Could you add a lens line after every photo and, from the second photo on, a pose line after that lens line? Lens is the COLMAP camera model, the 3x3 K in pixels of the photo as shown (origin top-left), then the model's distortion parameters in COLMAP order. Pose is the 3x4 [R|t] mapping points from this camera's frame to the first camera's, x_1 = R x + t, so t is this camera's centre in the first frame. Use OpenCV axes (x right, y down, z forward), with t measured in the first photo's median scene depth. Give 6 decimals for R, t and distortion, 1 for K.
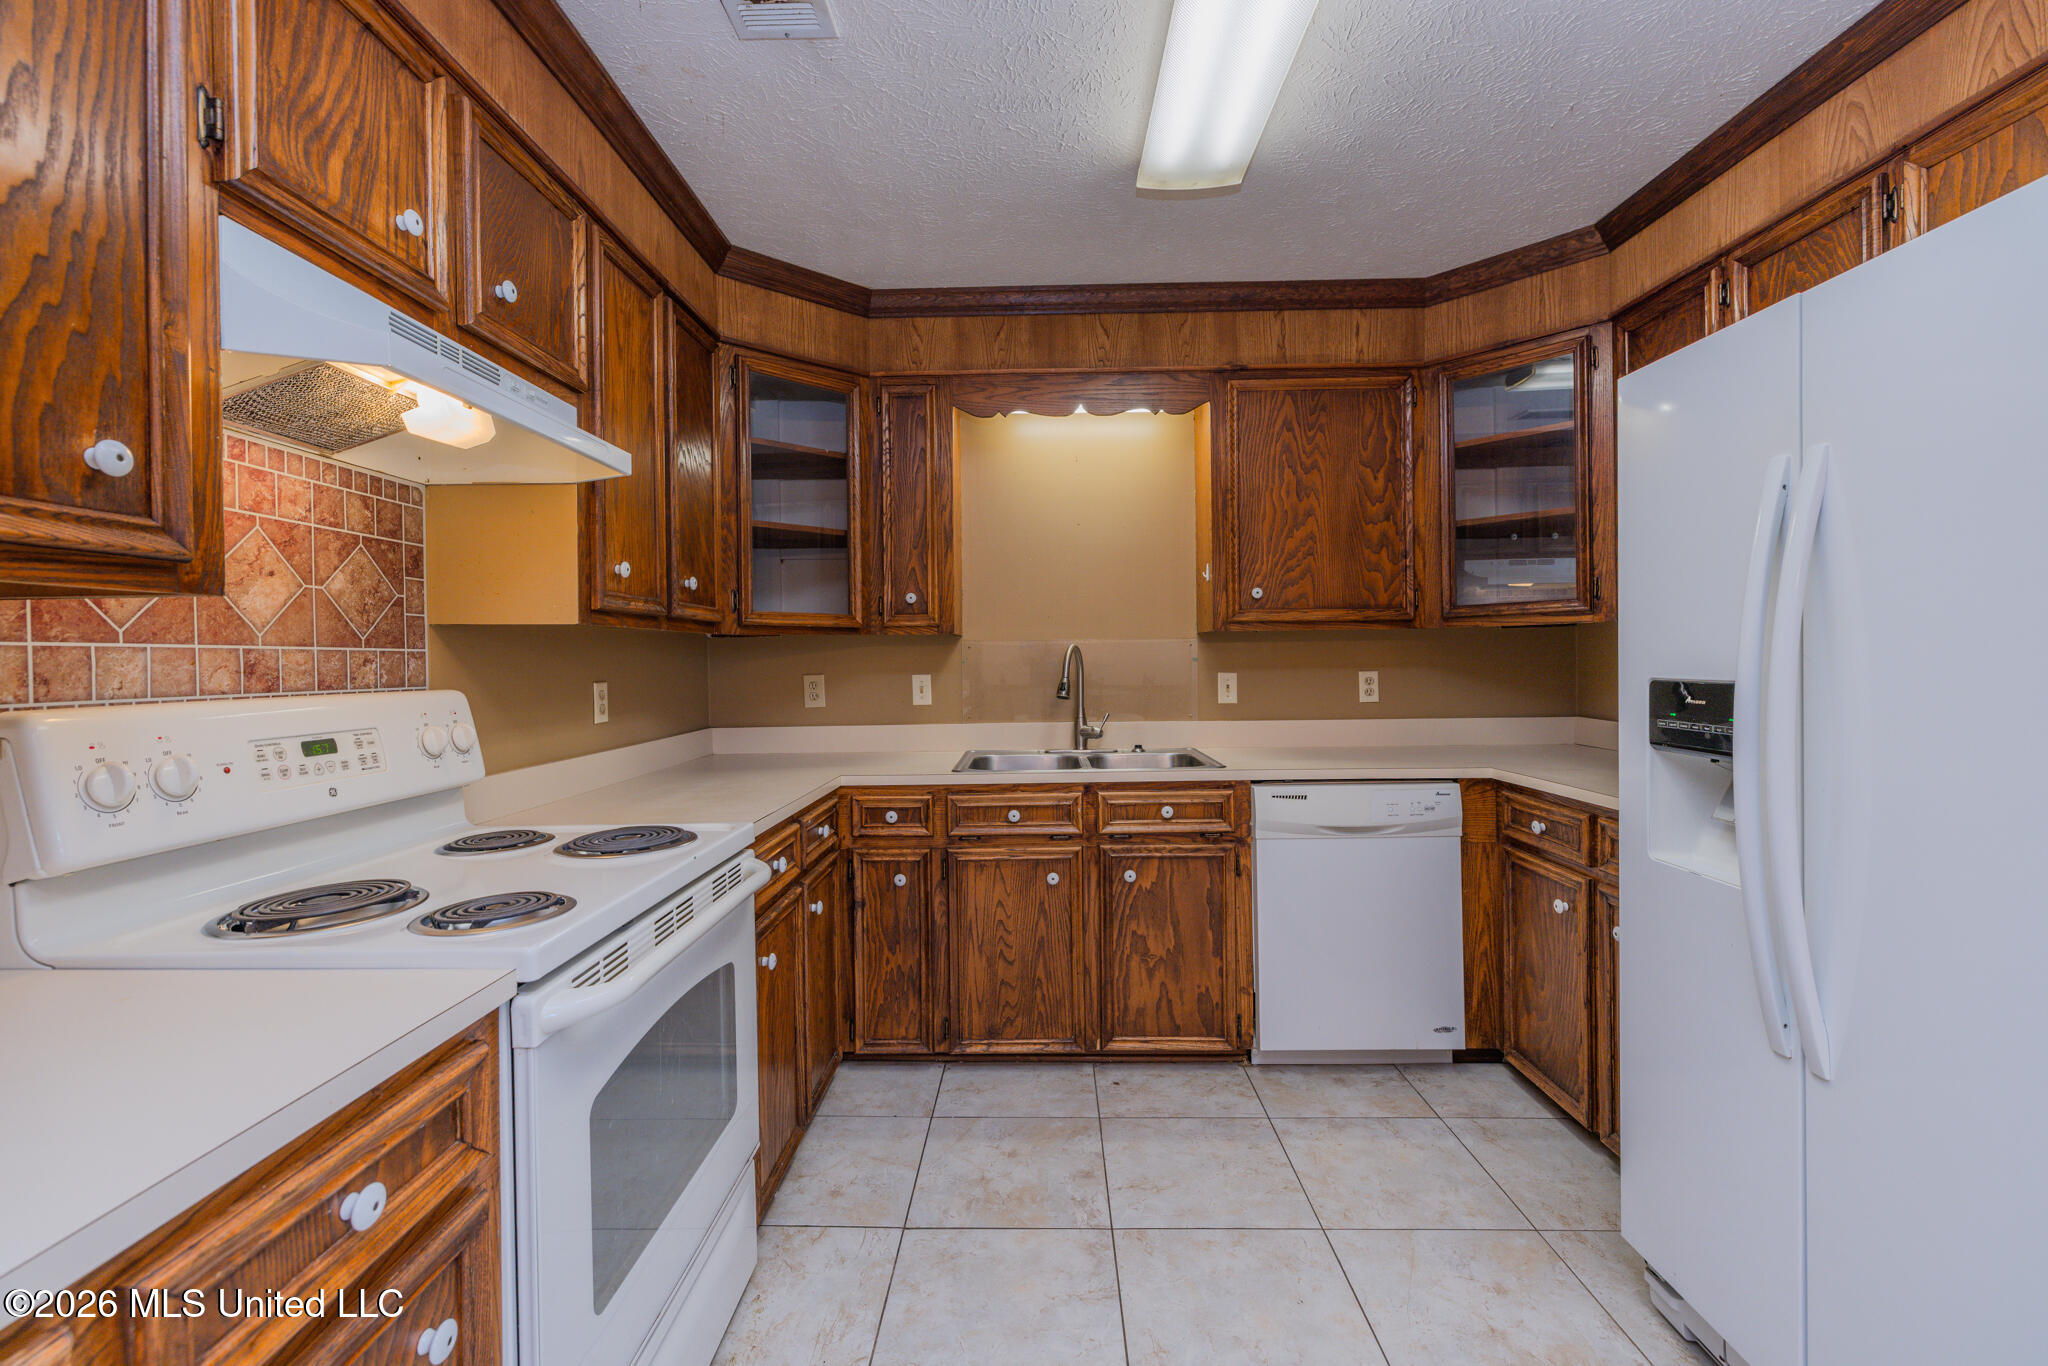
lens RADIAL K [[862.4, 0, 1020.5], [0, 862.4, 656.8], [0, 0, 1]] dist [-0.001888, 0.001082]
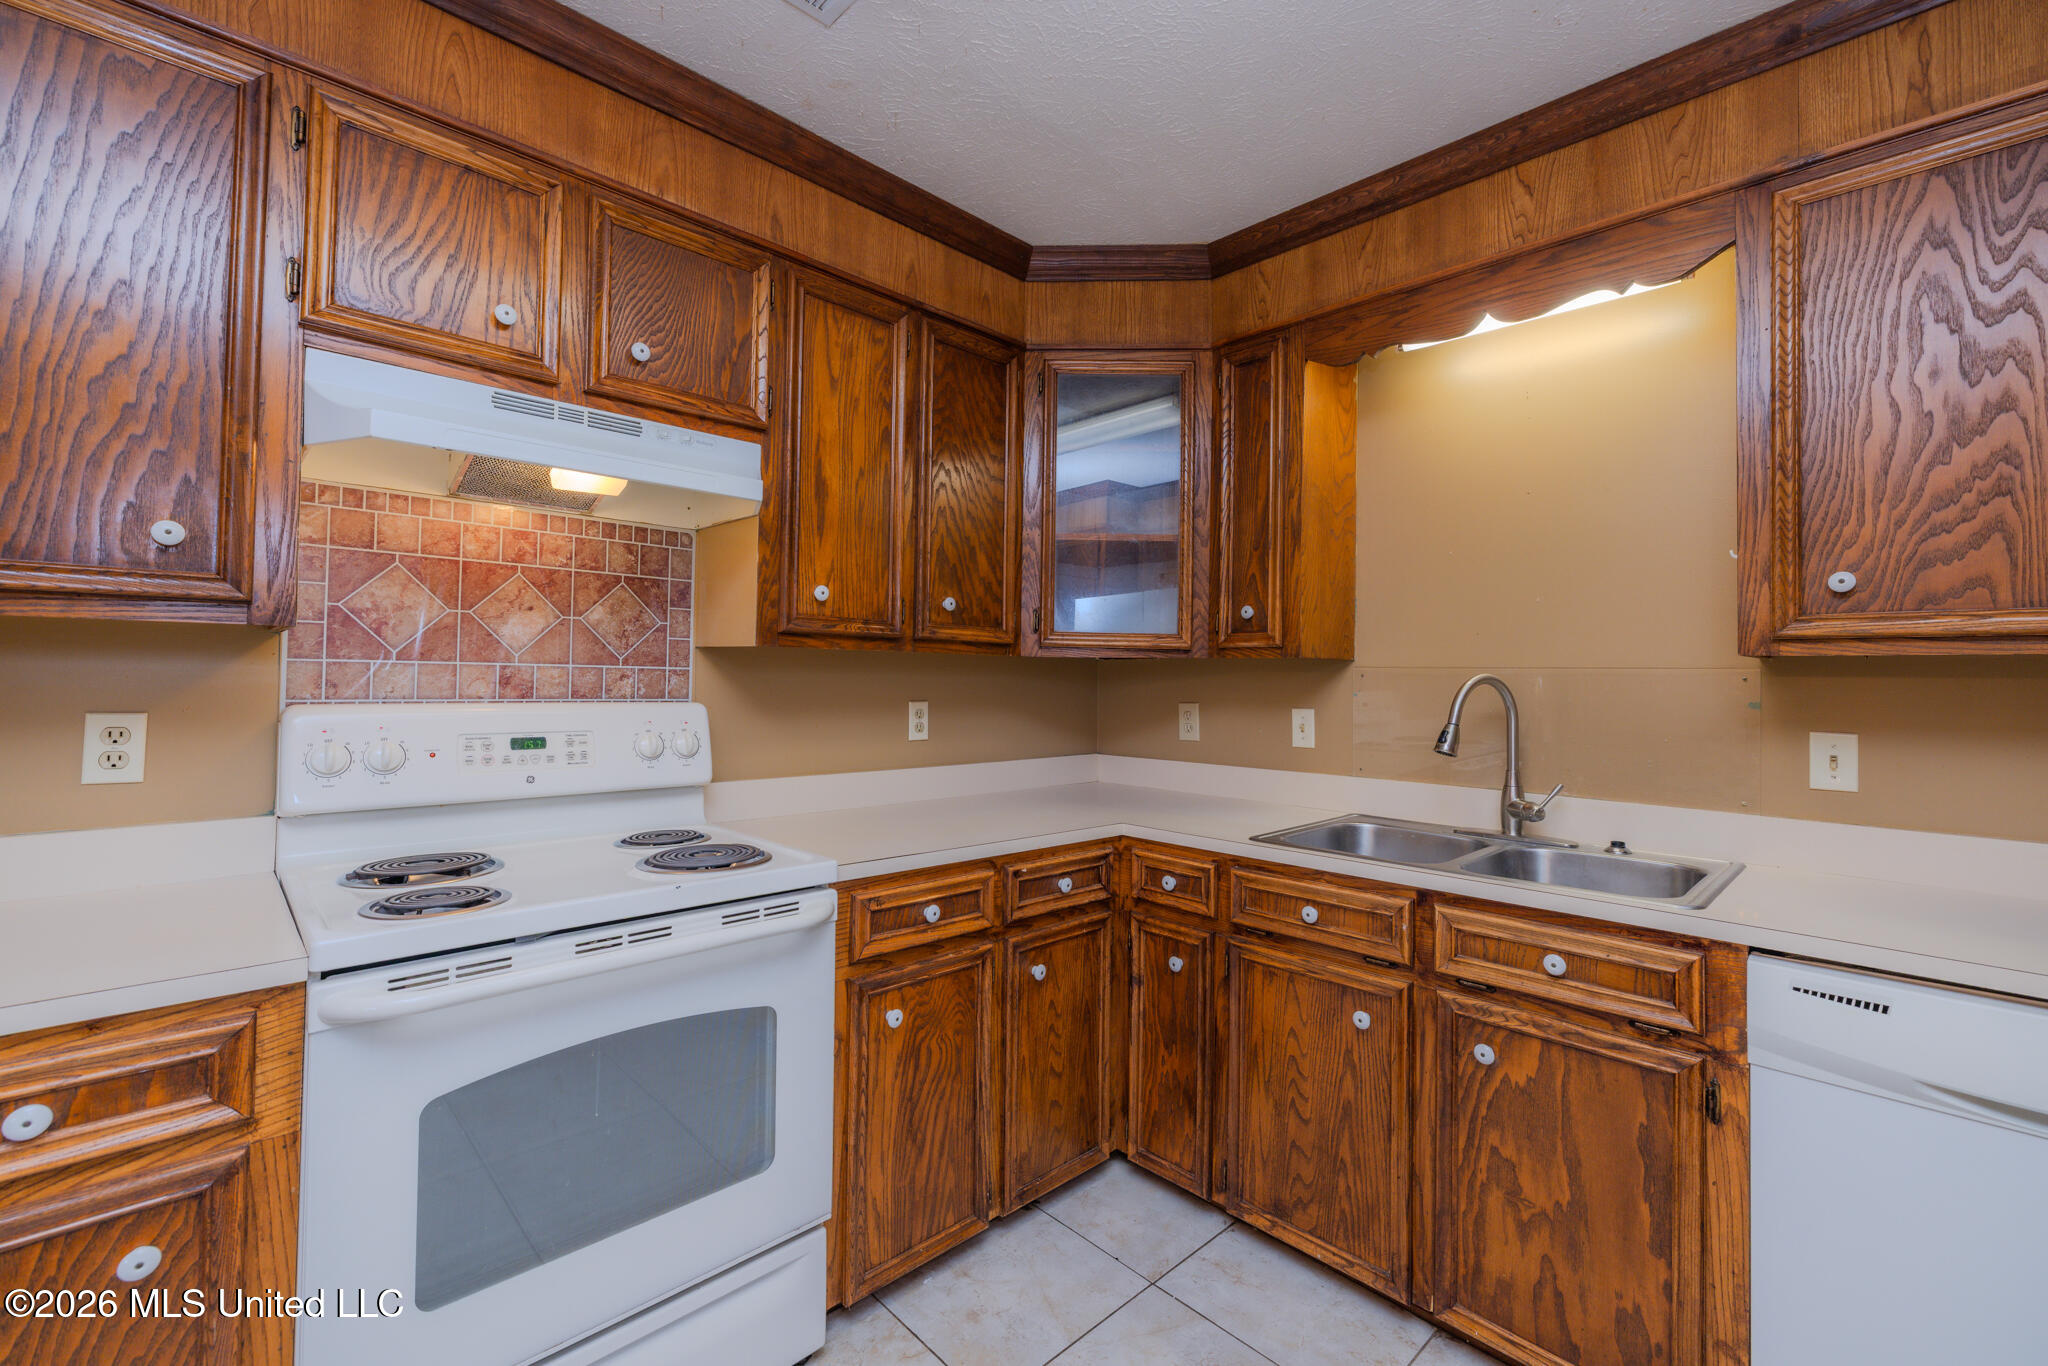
lens RADIAL K [[859.4, 0, 1021.4], [0, 859.4, 657.3], [0, 0, 1]] dist [-0.001875, -0.000129]
pose [[0.708448, 0.006391, -0.705734, 0.321196], [-0.023336, 0.999624, -0.014374, -0.011209], [0.705377, 0.026652, 0.708331, 0.326694]]
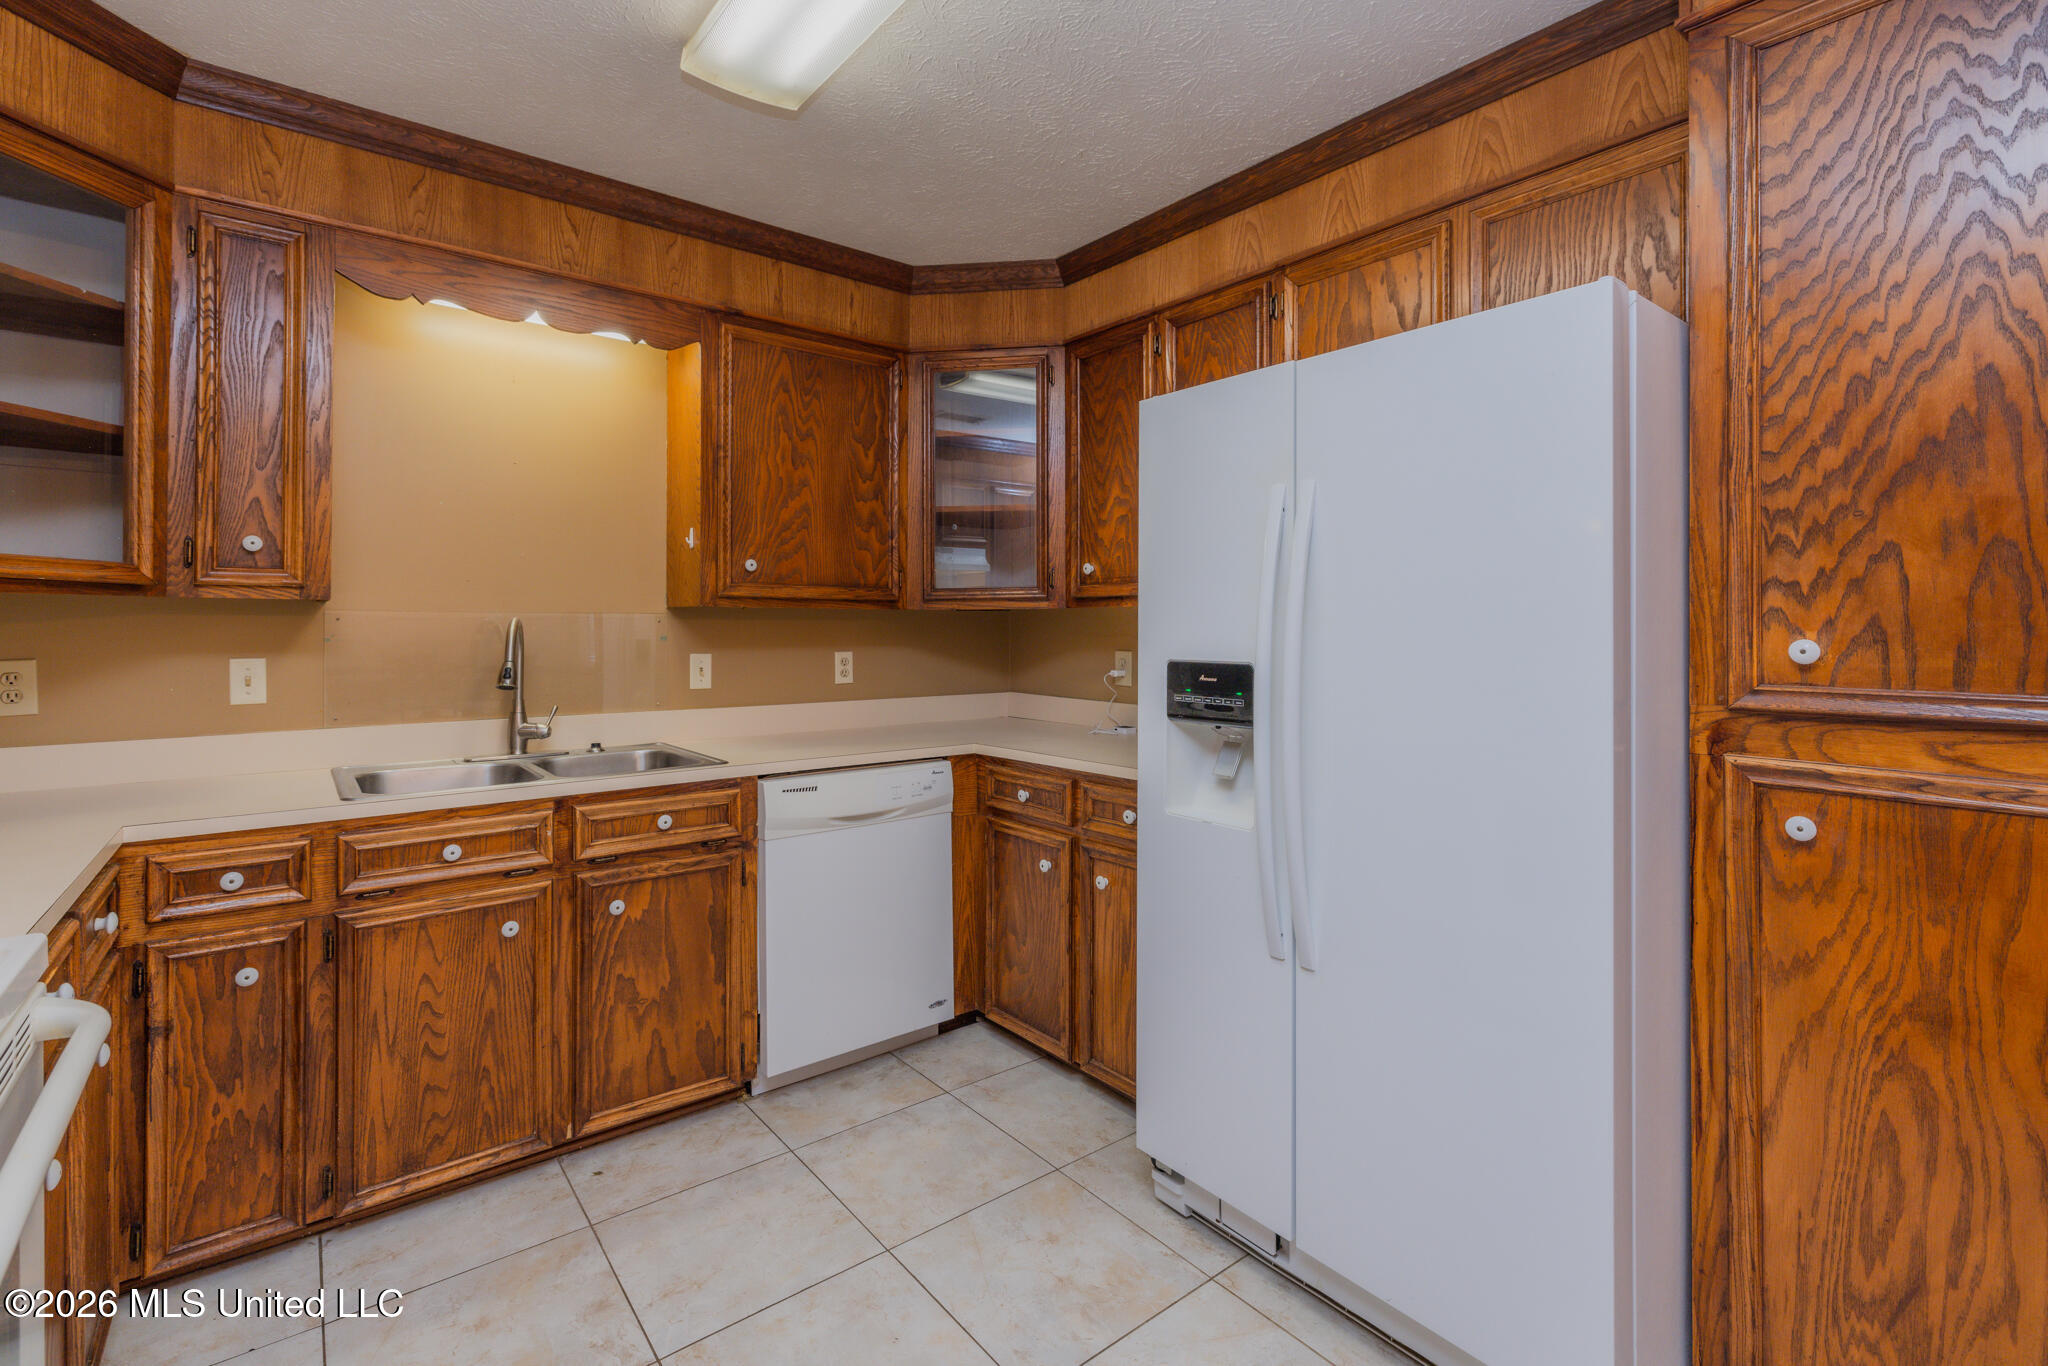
lens RADIAL K [[919.2, 0, 1002.7], [0, 919.2, 620.7], [0, 0, 1]] dist [-0.001373, 0.000570]
pose [[0.774123, 0.018161, 0.632775, -0.141857], [-0.009578, 0.999810, -0.016978, -0.002822], [-0.632963, 0.007082, 0.774150, 0.103353]]
